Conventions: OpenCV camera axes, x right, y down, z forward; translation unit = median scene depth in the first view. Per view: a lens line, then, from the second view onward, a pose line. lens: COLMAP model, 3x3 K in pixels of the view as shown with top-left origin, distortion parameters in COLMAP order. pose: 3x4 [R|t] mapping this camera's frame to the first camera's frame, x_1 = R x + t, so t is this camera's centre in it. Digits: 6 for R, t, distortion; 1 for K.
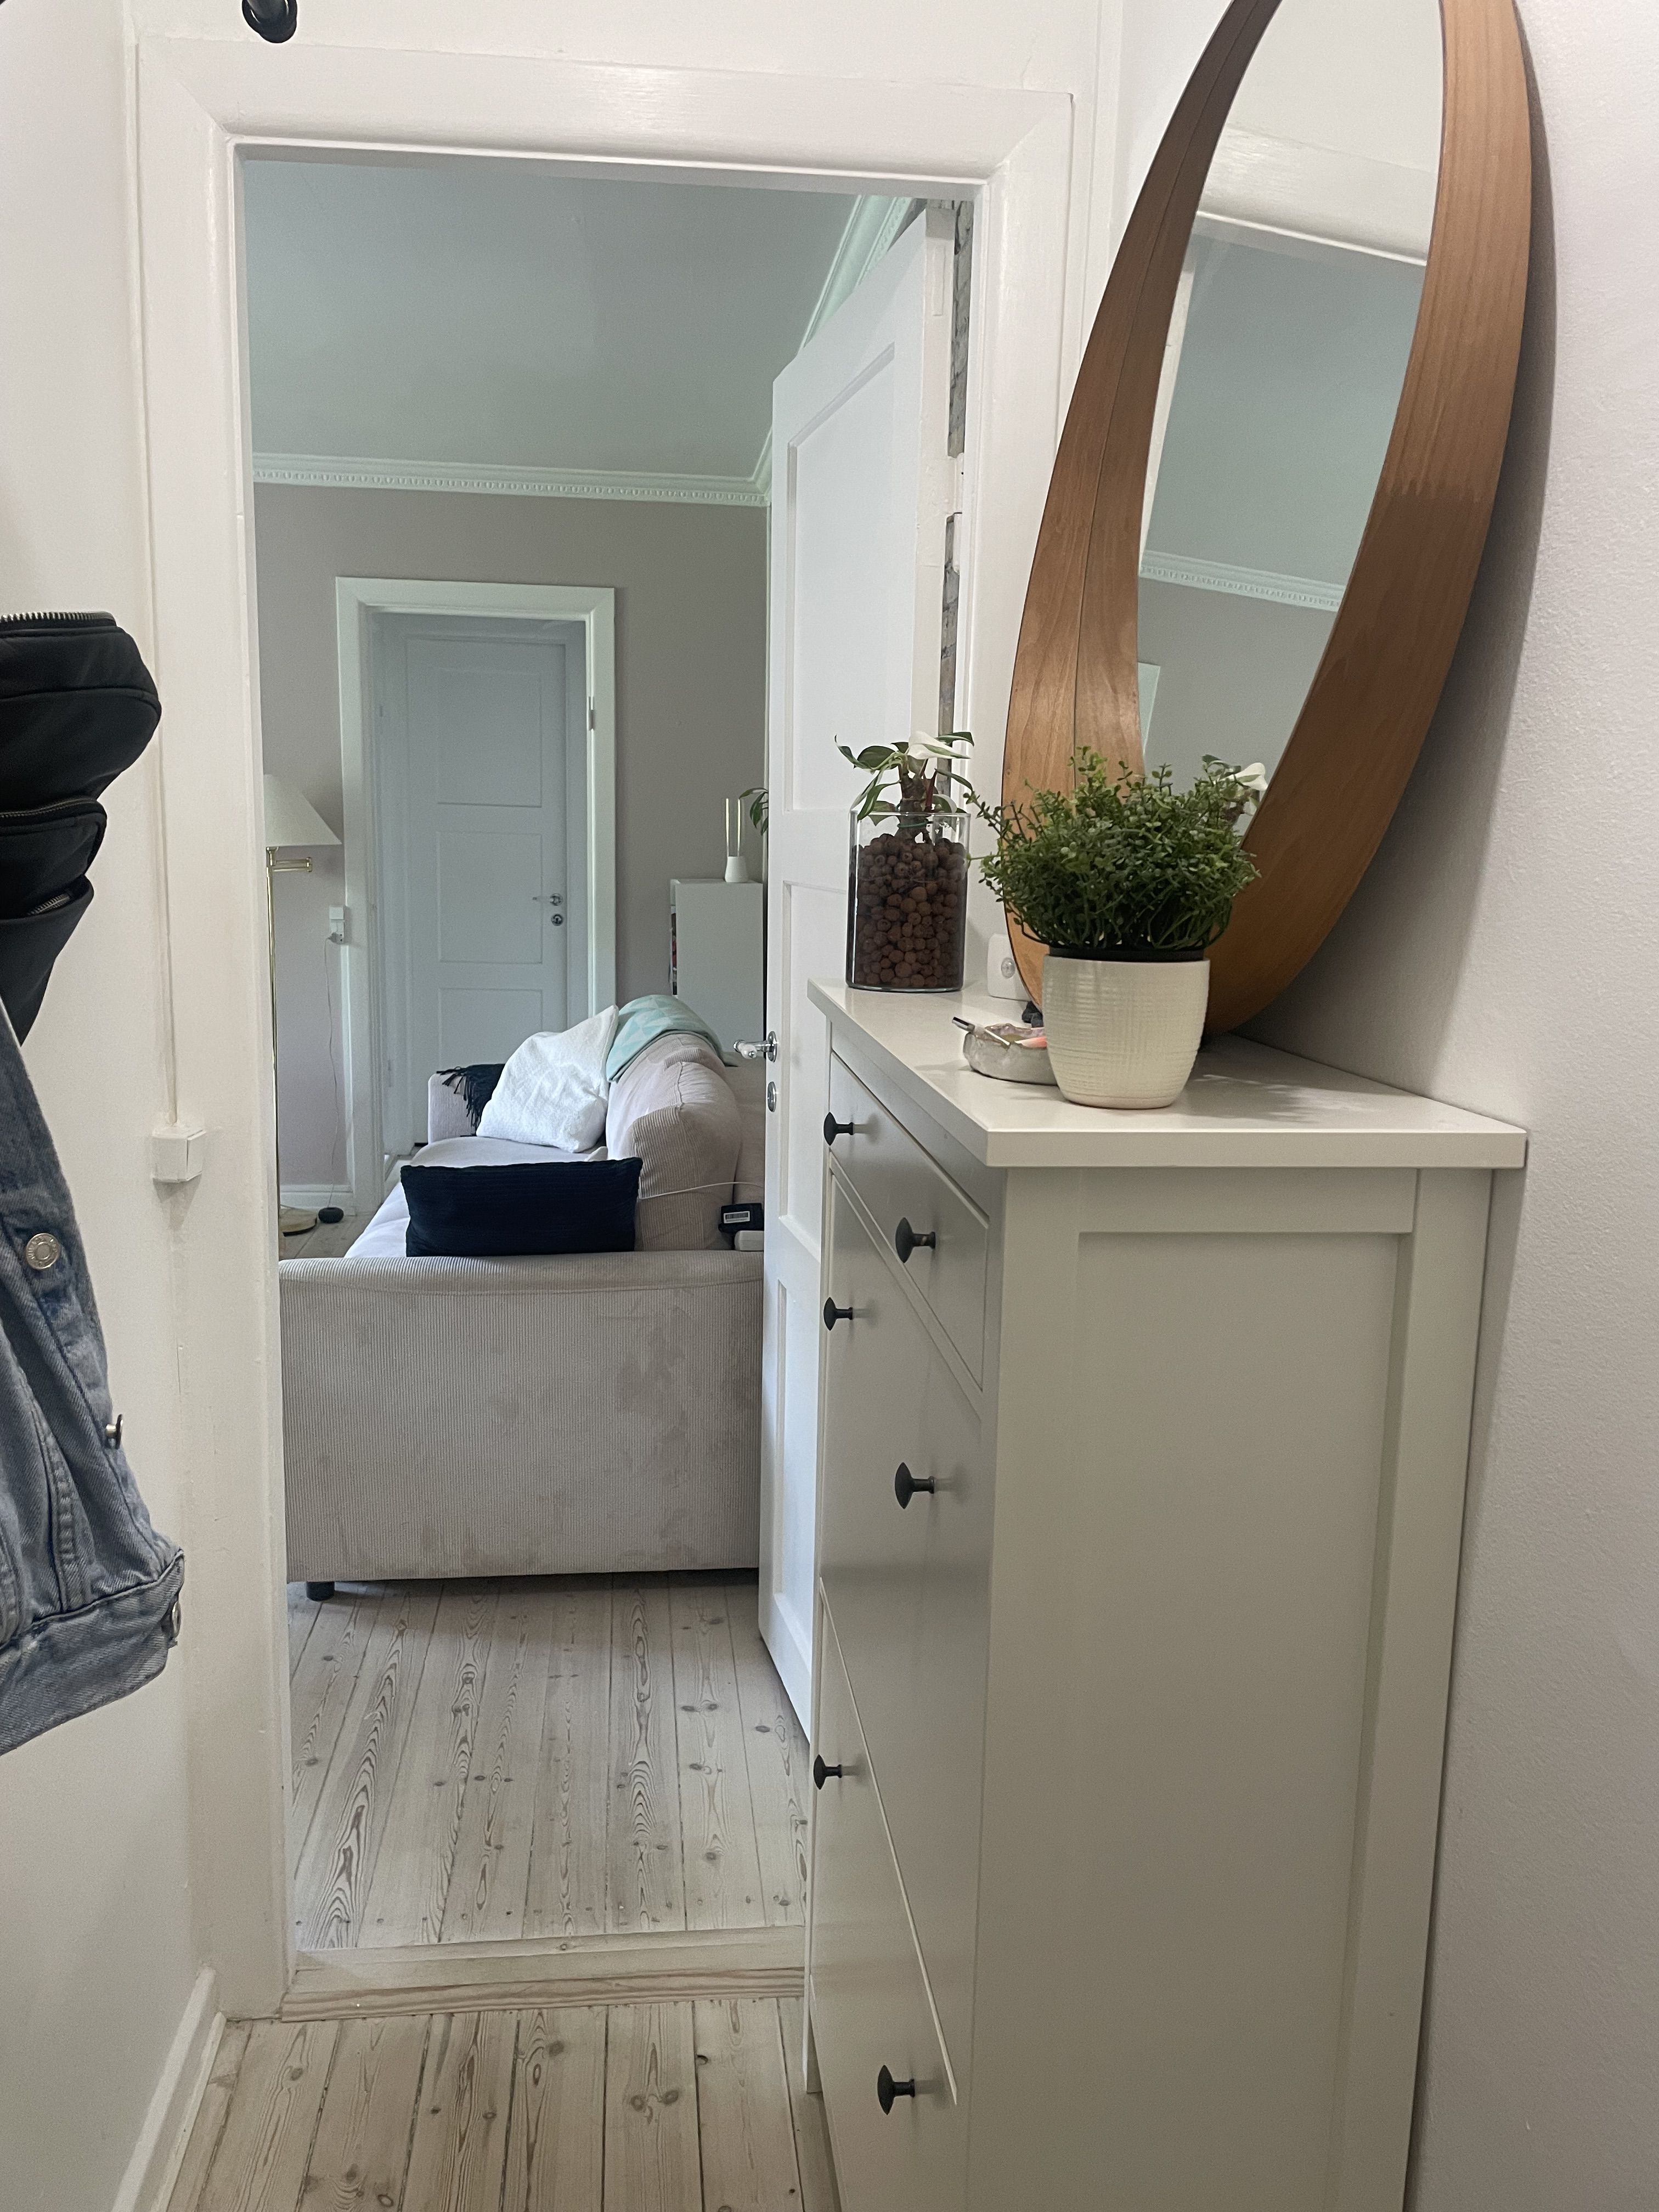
lens RADIAL K [[1669.6, 0, 829.5], [0, 1669.6, 1106.0], [0, 0, 1]] dist [0.040935, -0.000396]
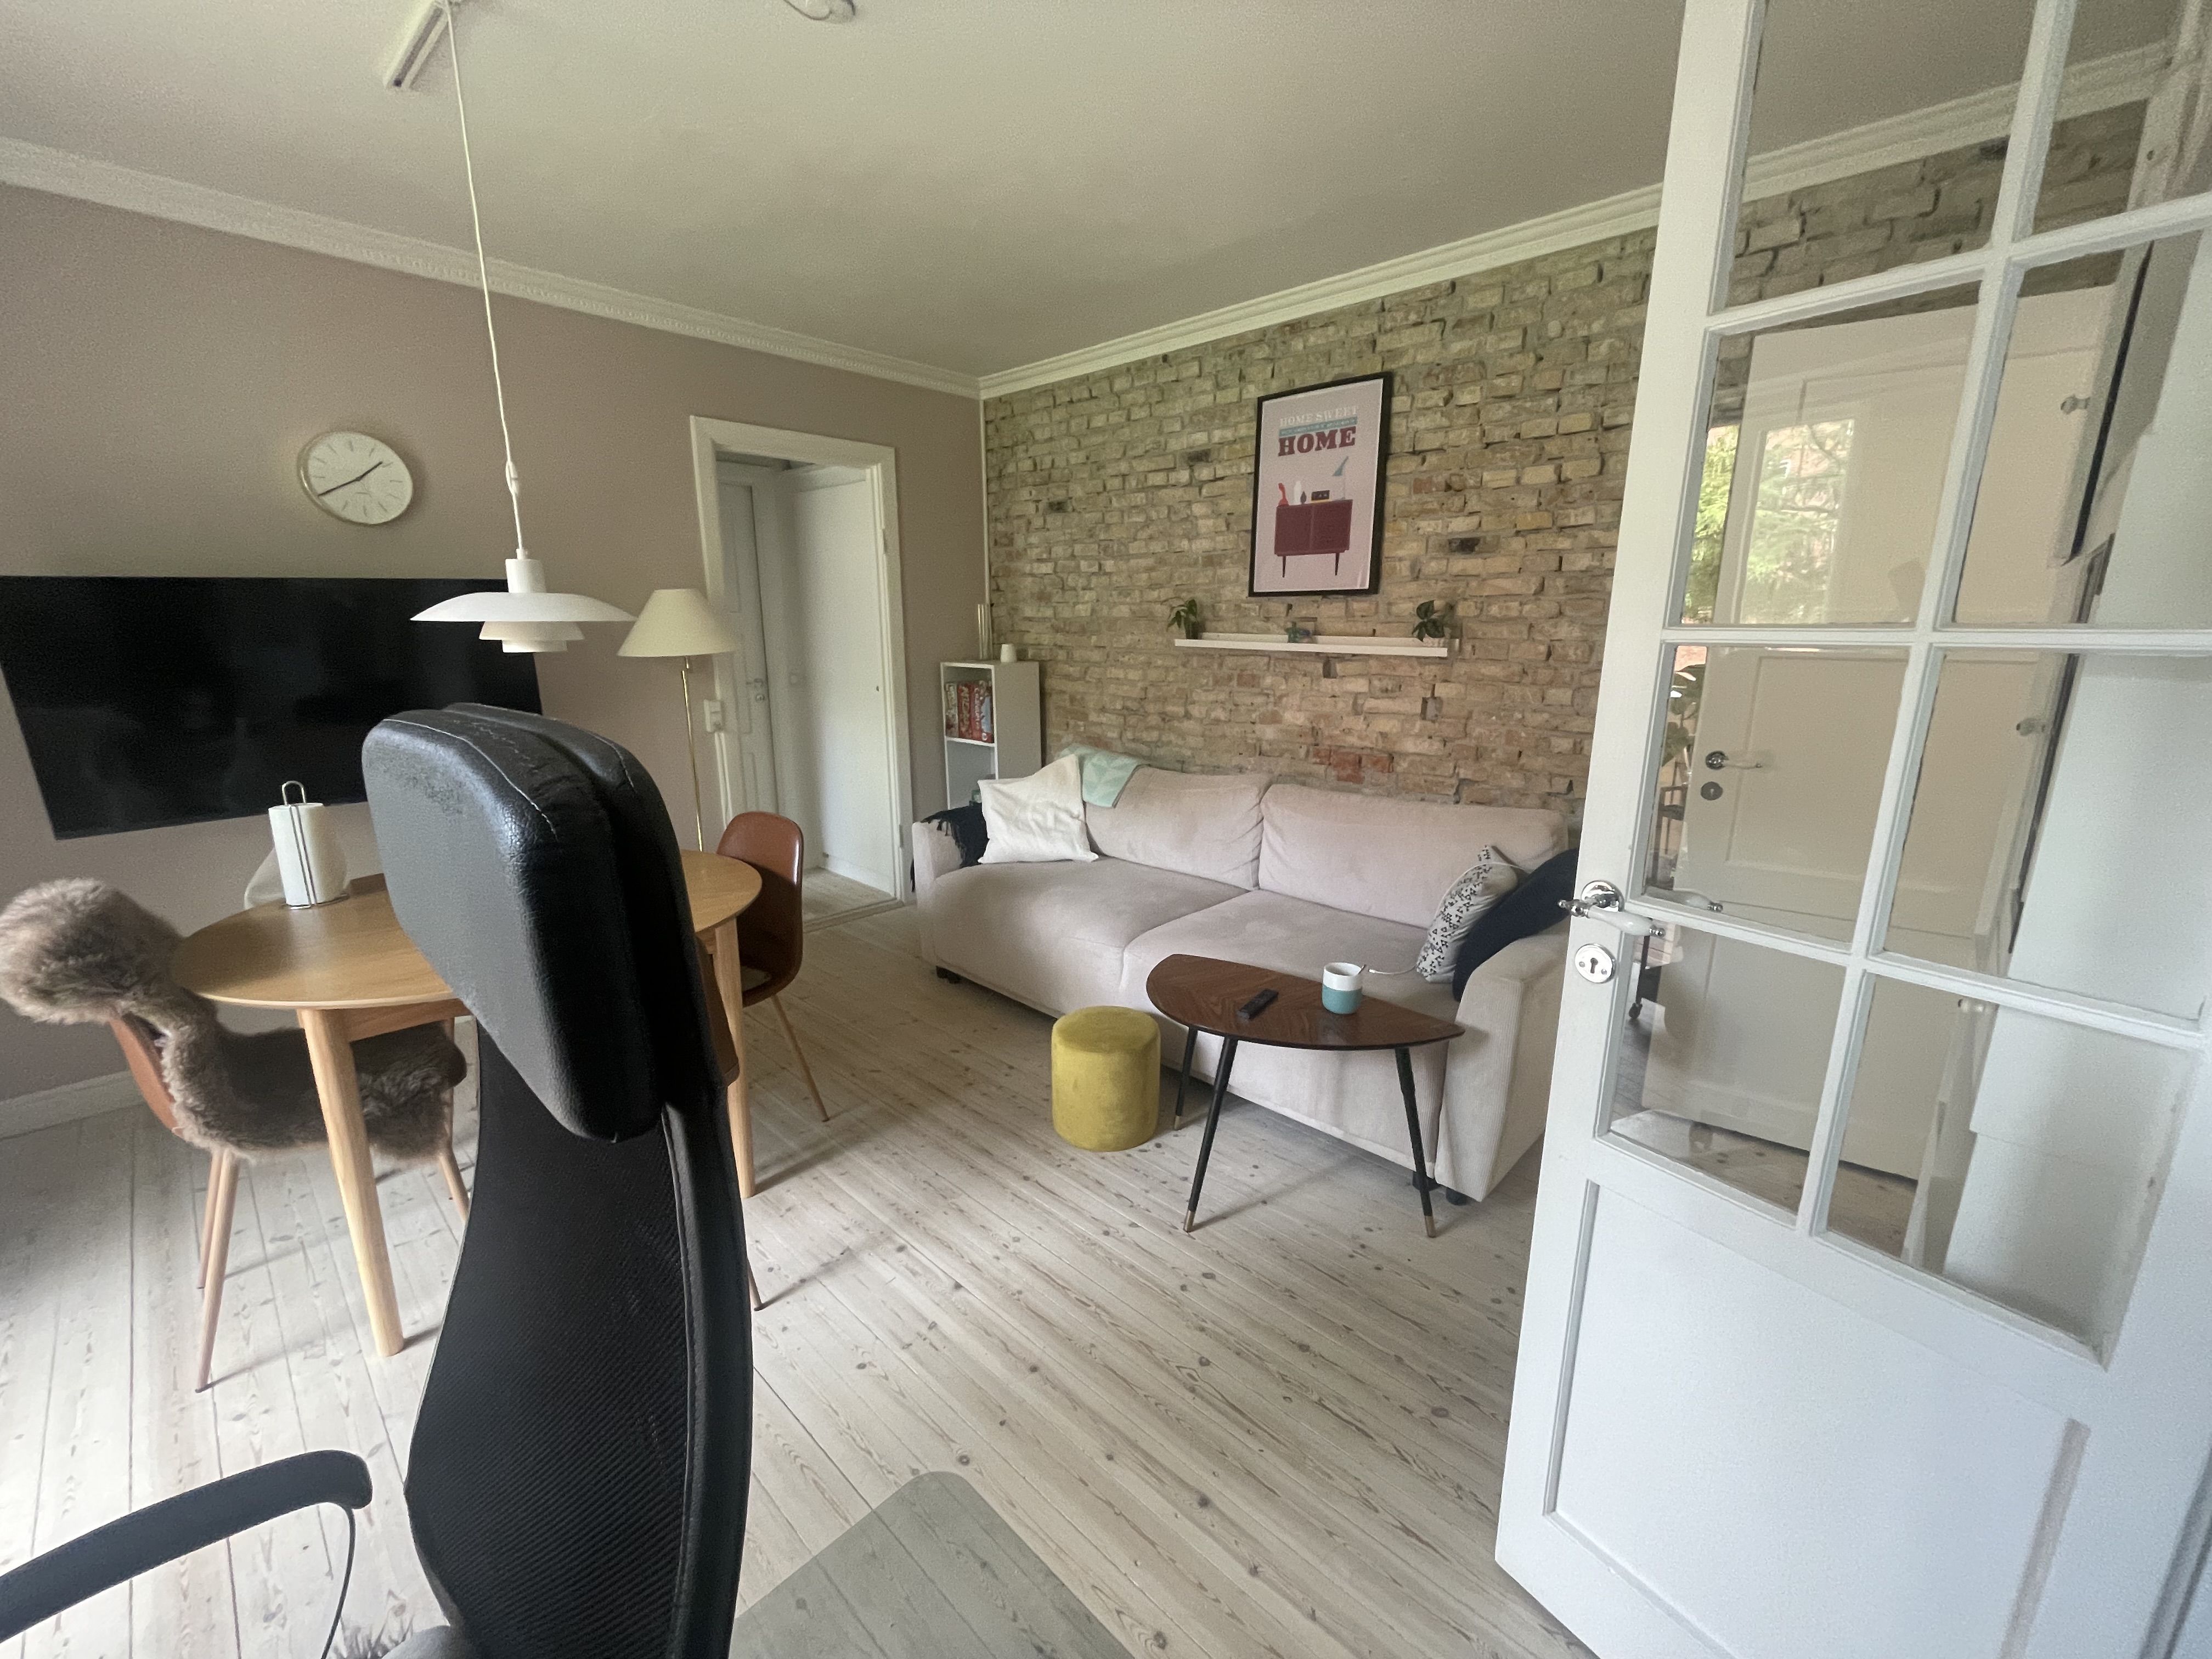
lens RADIAL K [[889.5, 0, 1106.0], [0, 889.5, 829.5], [0, 0, 1]] dist [0.000249, 0.000005]
pose [[0.767387, -0.164866, 0.619626, -0.528355], [0.119773, 0.986226, 0.114073, -0.072581], [-0.629898, -0.013324, 0.776563, 0.357805]]
